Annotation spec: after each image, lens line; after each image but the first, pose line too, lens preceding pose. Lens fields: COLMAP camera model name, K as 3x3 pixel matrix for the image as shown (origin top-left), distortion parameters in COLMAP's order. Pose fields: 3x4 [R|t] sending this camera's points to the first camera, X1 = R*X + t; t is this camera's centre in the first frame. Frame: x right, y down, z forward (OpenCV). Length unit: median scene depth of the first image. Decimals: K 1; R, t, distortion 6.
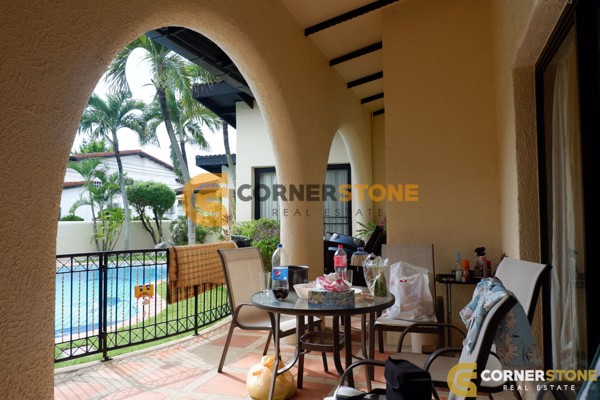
lens RADIAL K [[443.7, 0, 298.7], [0, 443.7, 196.8], [0, 0, 1]] dist [-0.030320, 0.032784]
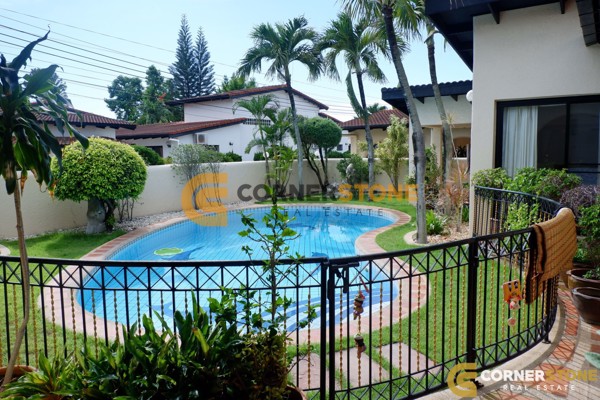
lens RADIAL K [[443.7, 0, 298.7], [0, 443.7, 196.8], [0, 0, 1]] dist [-0.030320, 0.032784]
pose [[0.963831, 0.019257, -0.265818, -0.133650], [0.021512, 0.988511, 0.149610, -0.012347], [0.265645, -0.149917, 0.952343, 0.071972]]
